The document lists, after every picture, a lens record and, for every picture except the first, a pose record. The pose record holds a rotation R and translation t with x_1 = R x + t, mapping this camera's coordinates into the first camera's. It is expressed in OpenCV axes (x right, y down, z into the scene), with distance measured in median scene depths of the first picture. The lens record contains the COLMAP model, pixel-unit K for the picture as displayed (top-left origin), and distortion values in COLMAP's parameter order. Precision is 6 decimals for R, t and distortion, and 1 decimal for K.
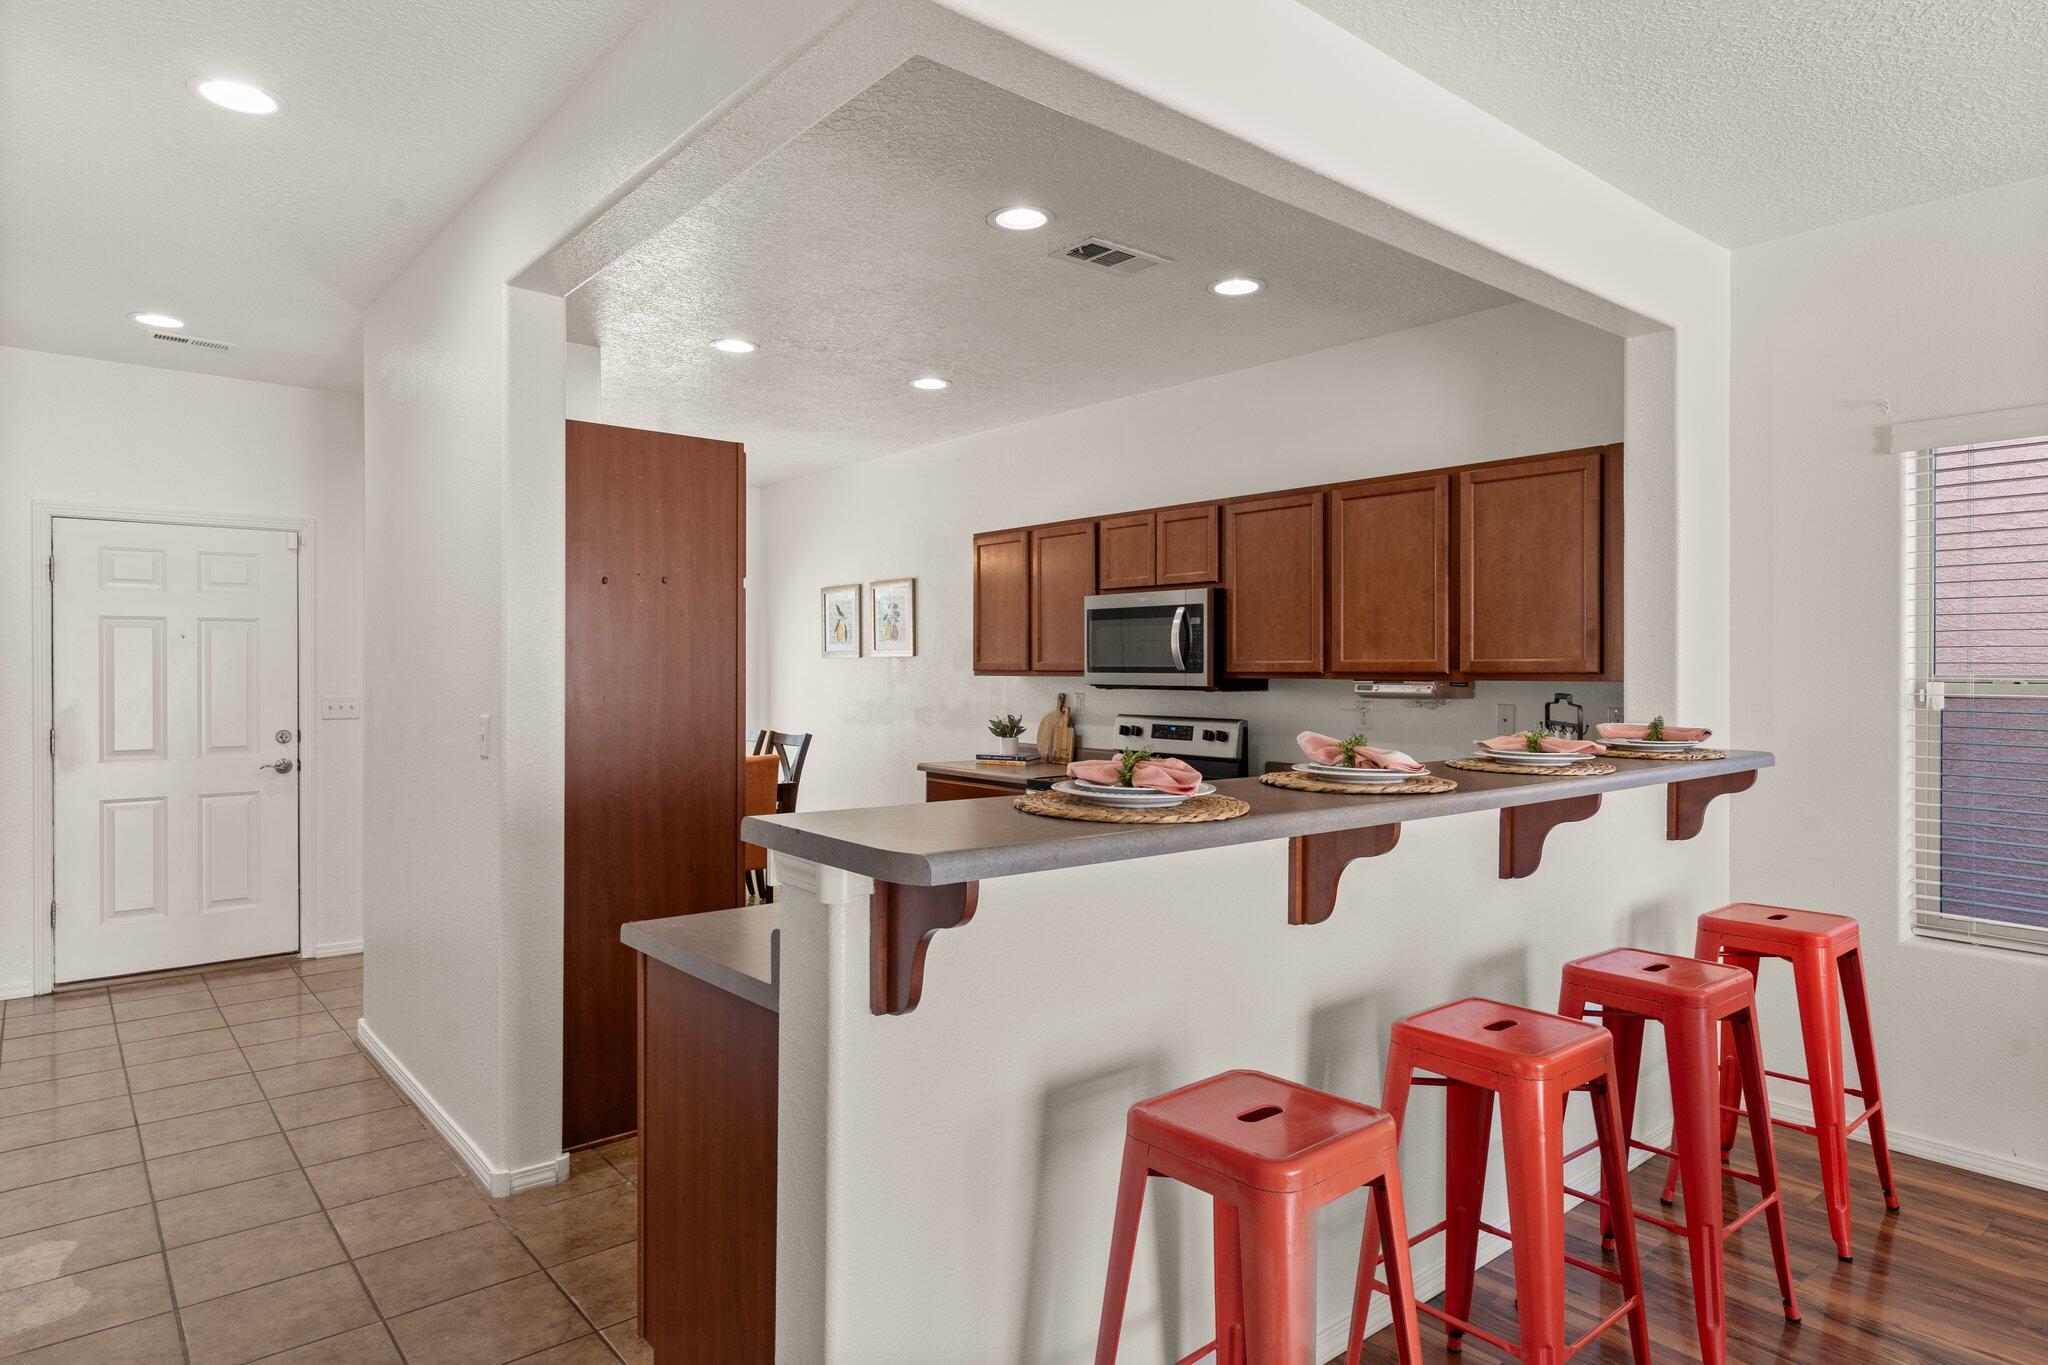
lens RADIAL K [[1189.8, 0, 1004.9], [0, 1189.8, 672.0], [0, 0, 1]] dist [-0.006135, 0.000609]
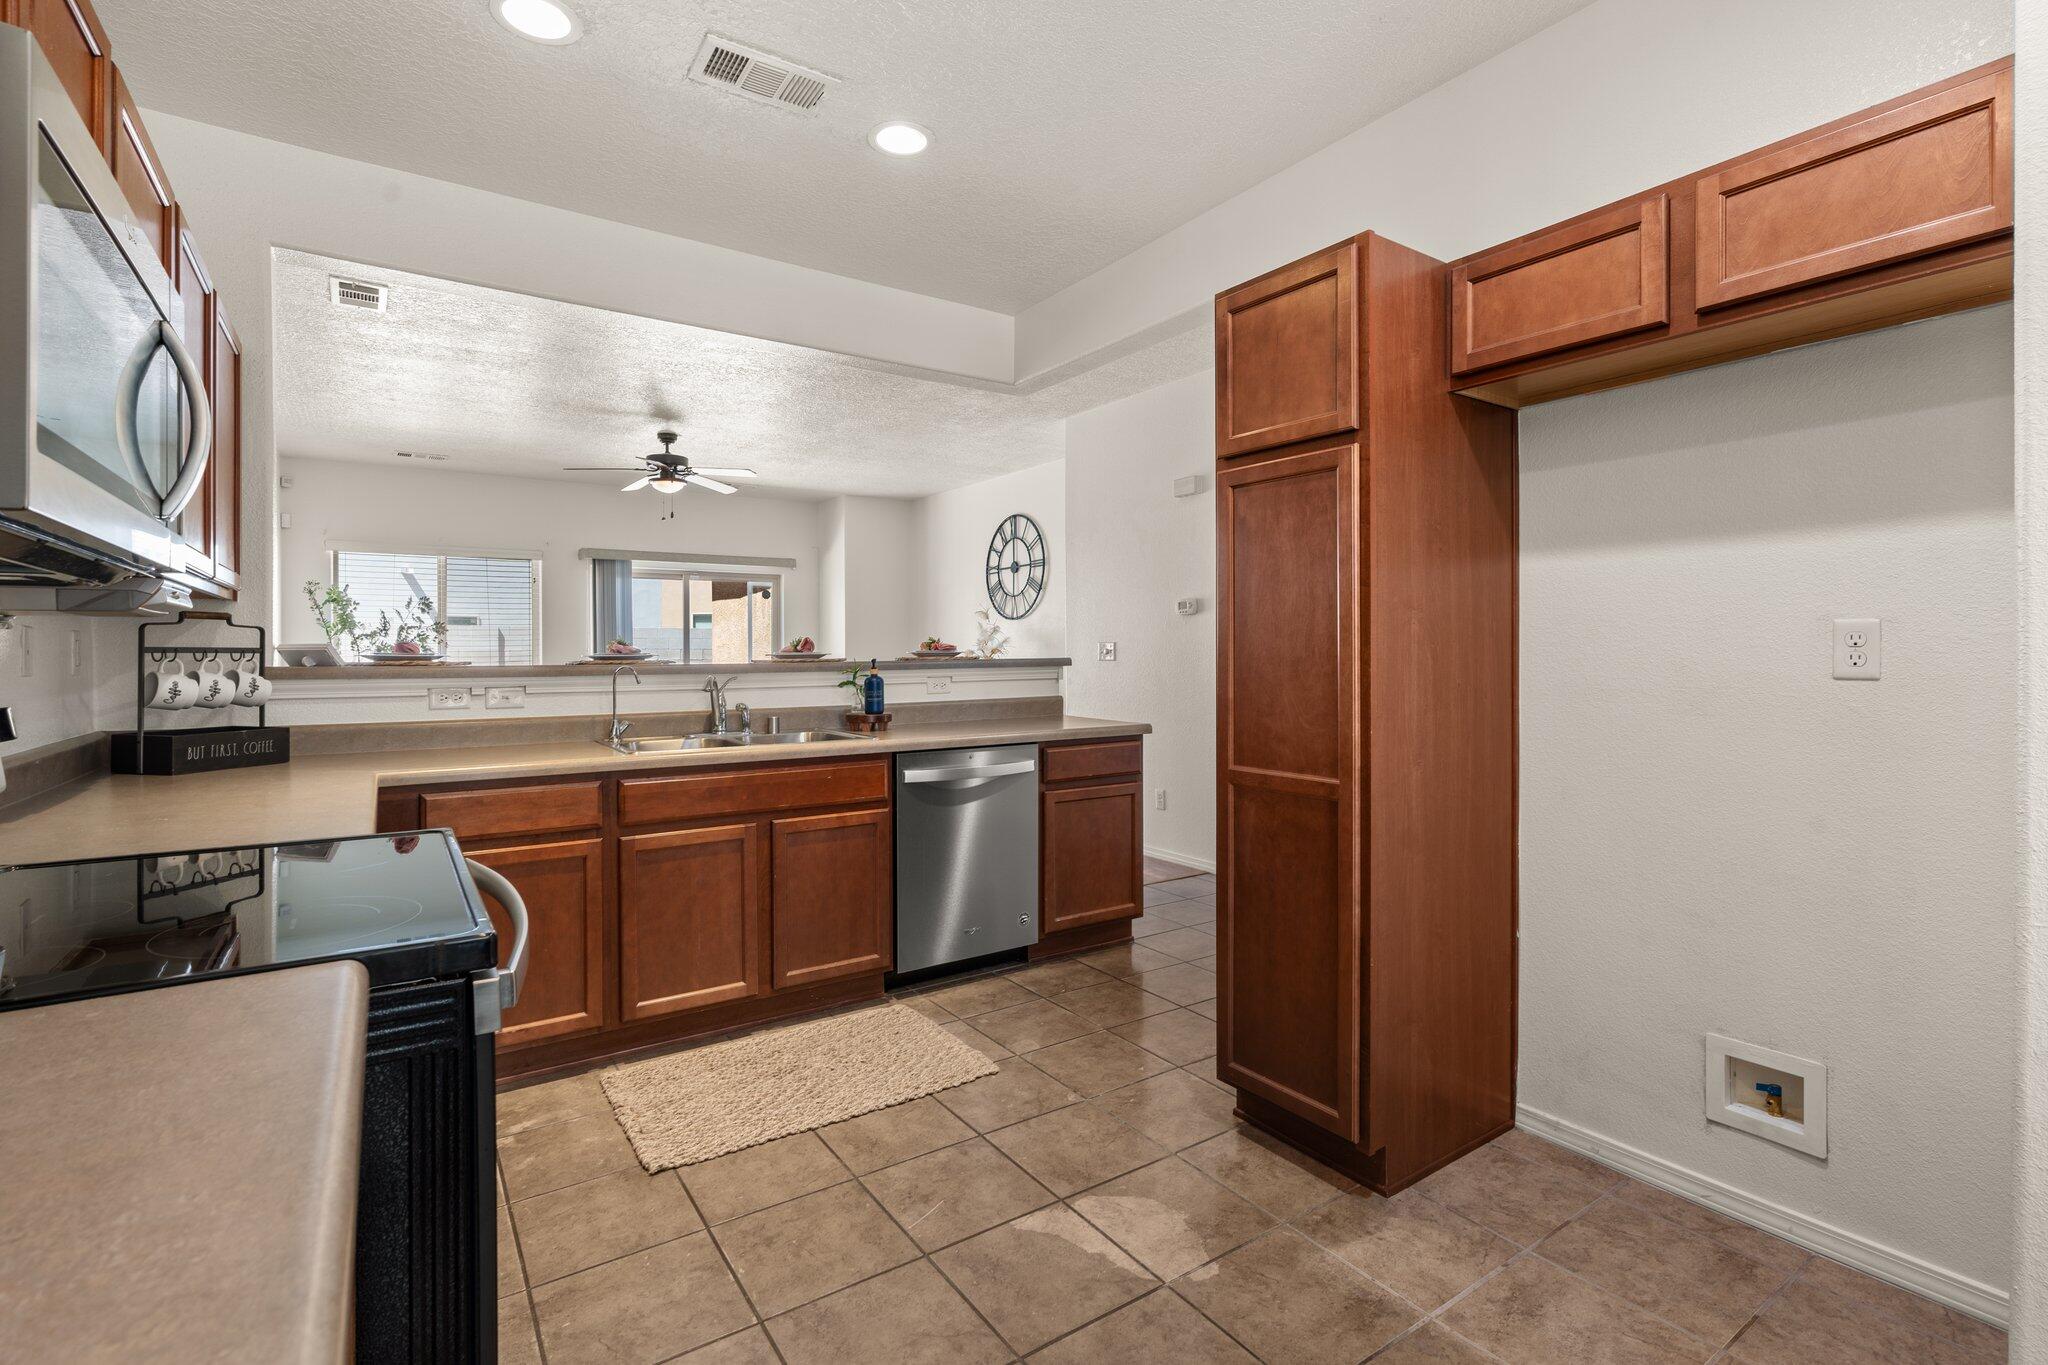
lens RADIAL K [[934.6, 0, 1018.4], [0, 934.6, 651.7], [0, 0, 1]] dist [-0.010985, 0.003097]
pose [[-0.996473, 0.000391, 0.083913, -0.101610], [0.000550, 0.999998, 0.001875, 0.032419], [-0.083912, 0.001914, -0.996471, 1.160936]]
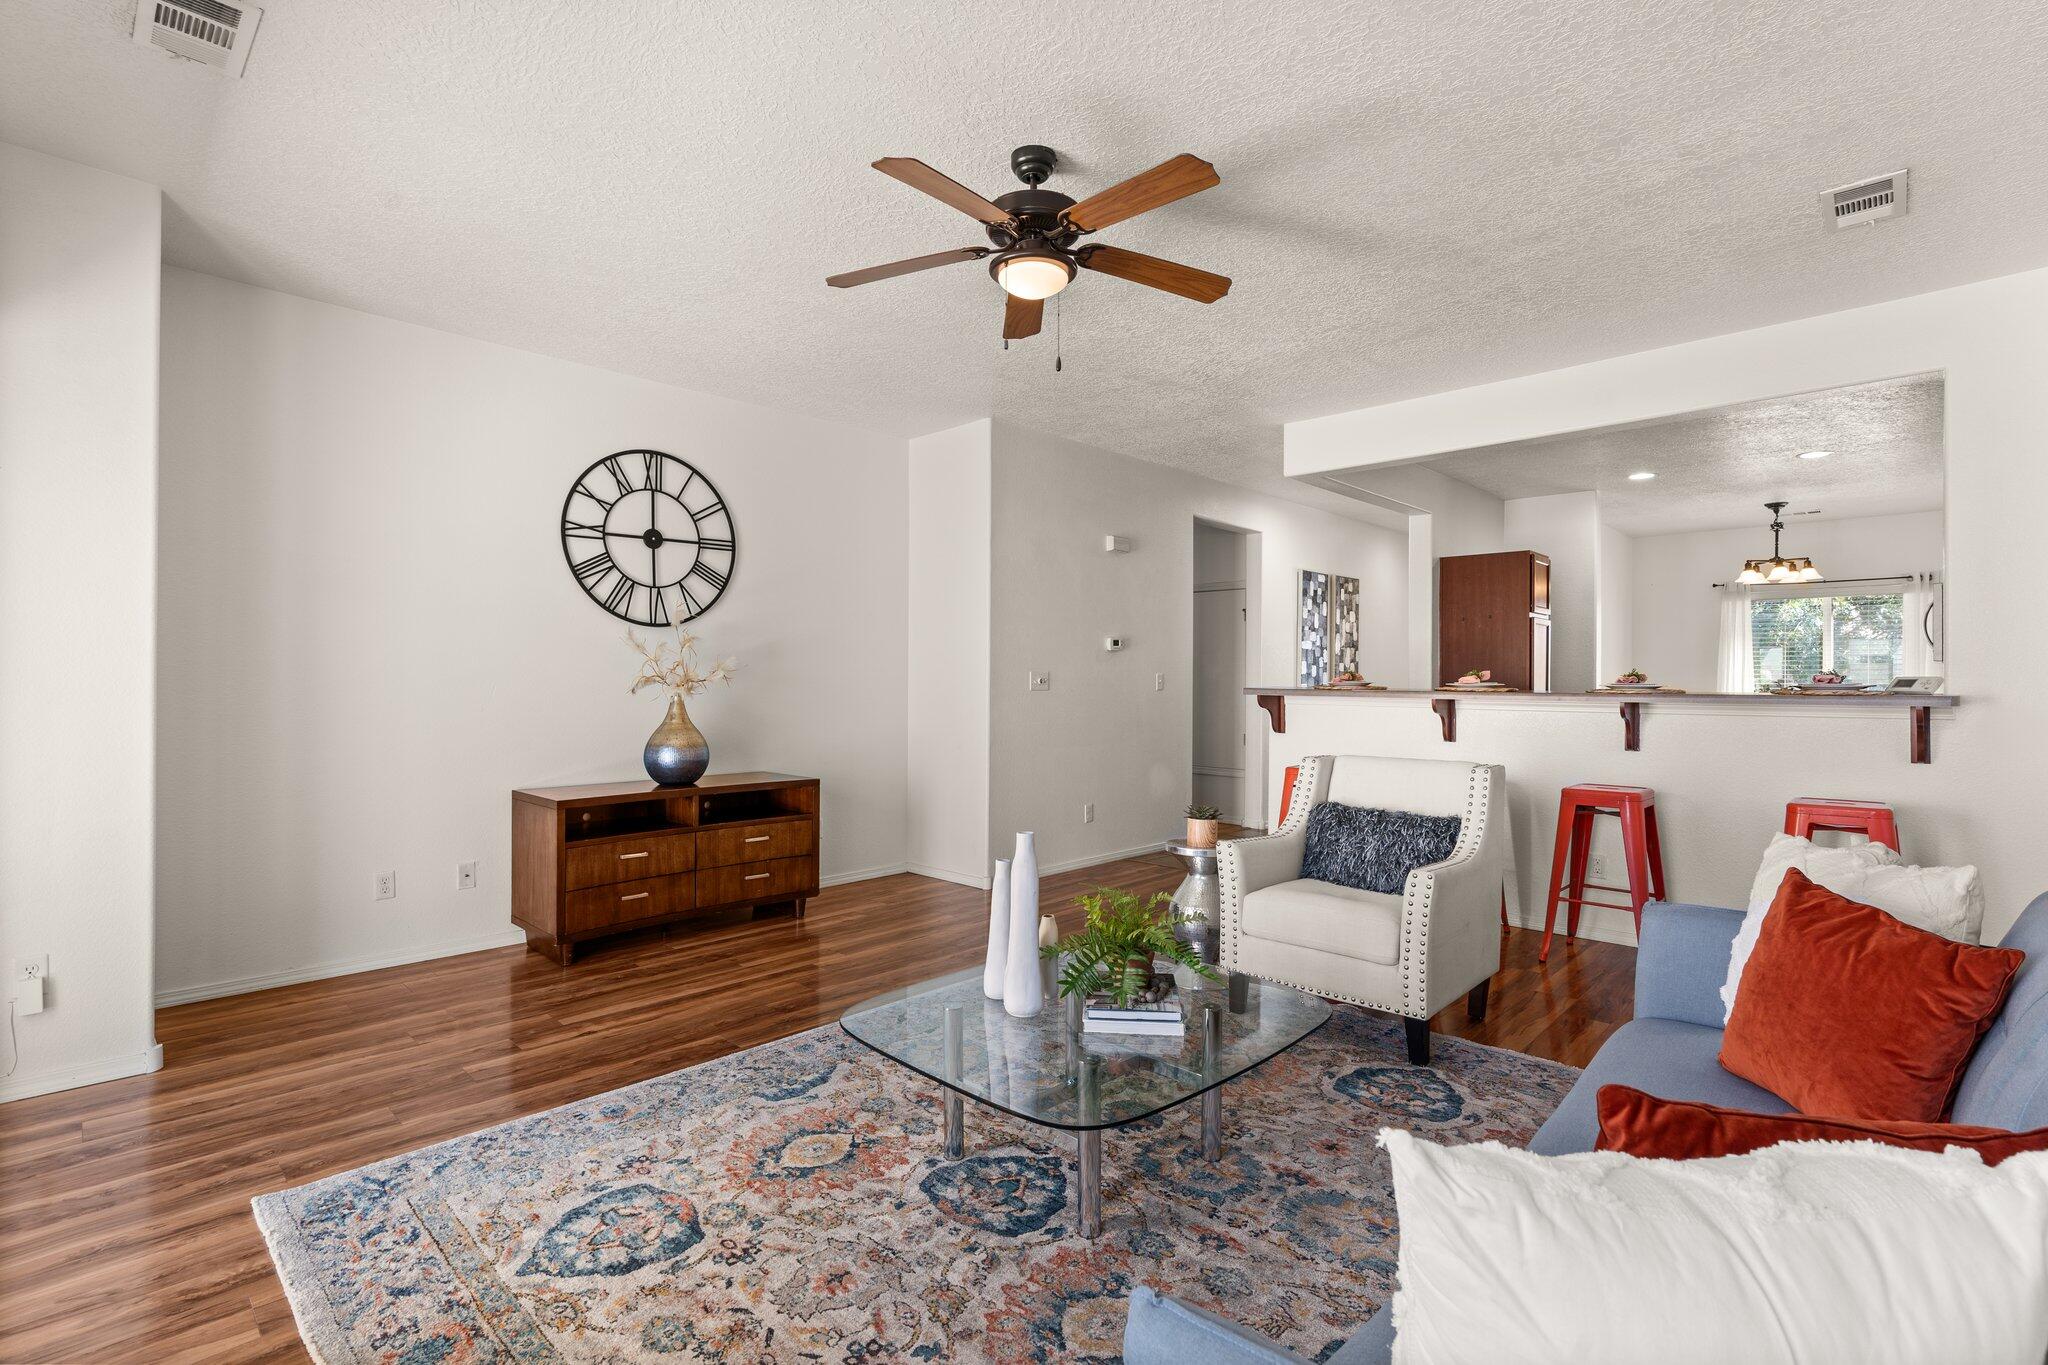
lens RADIAL K [[934.6, 0, 1030.2], [0, 934.6, 688.2], [0, 0, 1]] dist [-0.010985, 0.003097]
pose [[0.120769, 0.009136, -0.992639, 0.958877], [-0.004802, 0.999951, 0.008619, 0.033995], [0.992669, 0.003725, 0.120807, -0.073625]]
